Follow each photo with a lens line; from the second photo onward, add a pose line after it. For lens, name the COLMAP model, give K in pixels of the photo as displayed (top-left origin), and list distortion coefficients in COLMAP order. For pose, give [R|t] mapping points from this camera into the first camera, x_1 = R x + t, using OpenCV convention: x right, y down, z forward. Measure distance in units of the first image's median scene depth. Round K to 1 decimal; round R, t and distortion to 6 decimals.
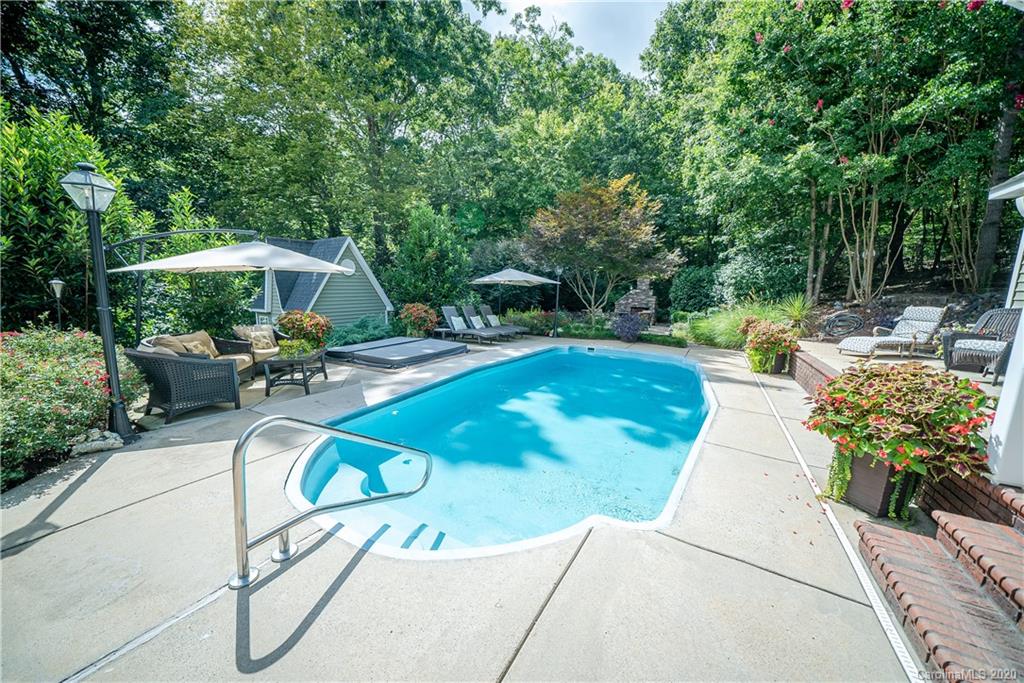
lens RADIAL K [[355.2, 0, 514.8], [0, 355.2, 350.3], [0, 0, 1]] dist [-0.029839, 0.003925]
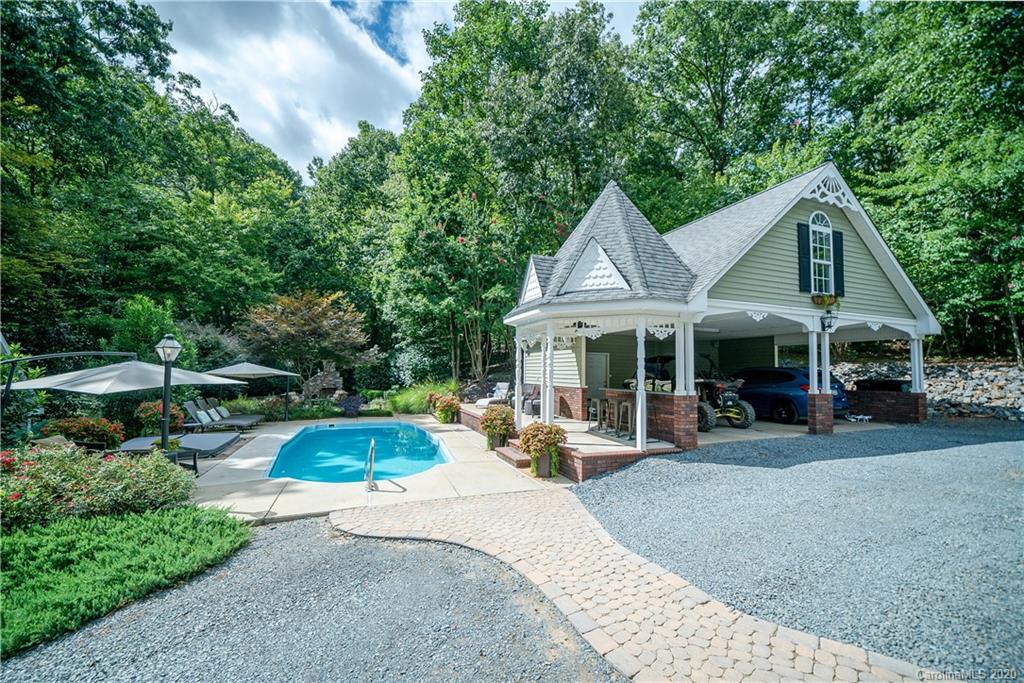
lens RADIAL K [[389.9, 0, 513.5], [0, 389.9, 346.0], [0, 0, 1]] dist [0.001015, 0.000072]
pose [[0.630290, 0.024262, 0.775981, -0.402906], [0.138976, 0.979841, -0.143519, 0.006603], [-0.763820, 0.198302, 0.614212, -0.361757]]
